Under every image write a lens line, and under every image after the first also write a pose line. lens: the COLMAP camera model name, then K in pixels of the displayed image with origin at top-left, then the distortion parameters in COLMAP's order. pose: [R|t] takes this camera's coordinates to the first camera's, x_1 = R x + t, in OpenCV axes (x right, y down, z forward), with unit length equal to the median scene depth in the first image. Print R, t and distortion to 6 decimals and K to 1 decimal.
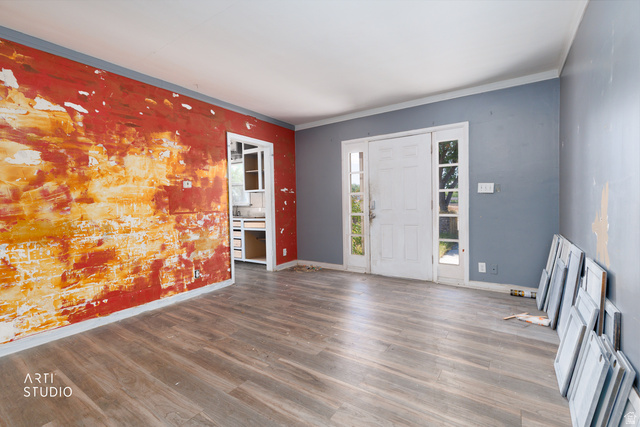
lens RADIAL K [[284.7, 0, 321.8], [0, 284.7, 211.4], [0, 0, 1]] dist [0.002777, 0.000009]
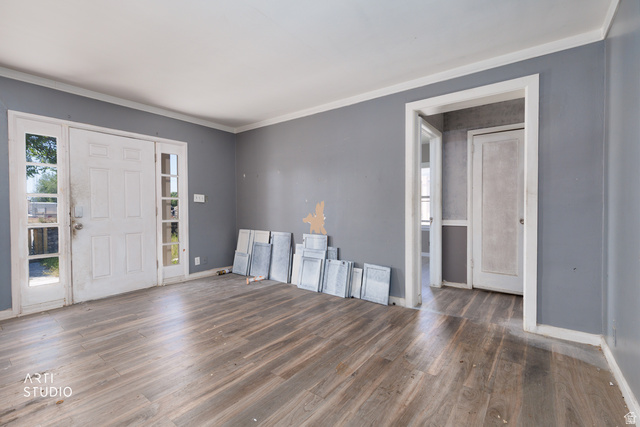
lens RADIAL K [[284.7, 0, 322.5], [0, 284.7, 213.1], [0, 0, 1]] dist [0.002777, 0.000009]
pose [[0.054718, -0.001054, 0.998501, -0.621305], [0.029923, 0.999552, -0.000585, 0.001236], [-0.998053, 0.029910, 0.054725, 0.344008]]
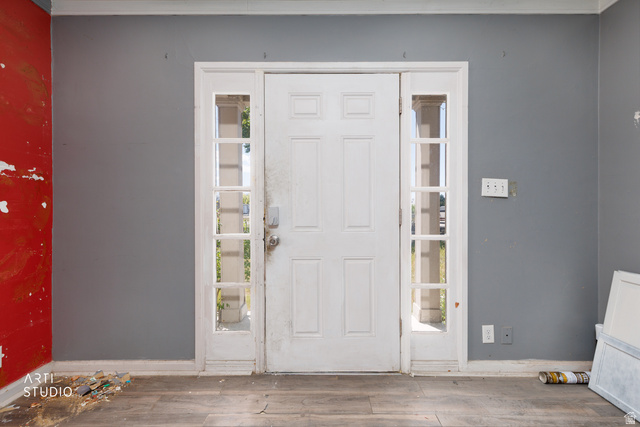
lens RADIAL K [[284.7, 0, 320.4], [0, 284.7, 214.1], [0, 0, 1]] dist [0.002777, 0.000009]
pose [[0.831752, 0.013035, 0.554995, -0.007290], [0.000780, 0.999696, -0.024648, -0.016504], [-0.555147, 0.020934, 0.831489, 0.669390]]
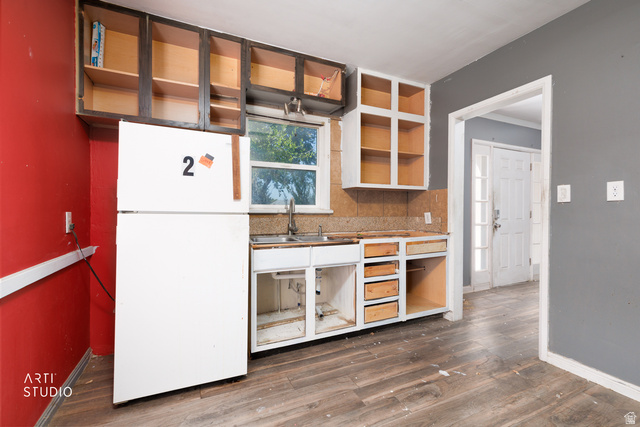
lens RADIAL K [[284.7, 0, 320.1], [0, 284.7, 212.7], [0, 0, 1]] dist [0.002777, 0.000009]
pose [[0.504872, 0.018255, 0.863001, -1.064185], [0.013817, 0.999477, -0.029225, -0.008068], [-0.863084, 0.026679, 0.504356, 1.162194]]
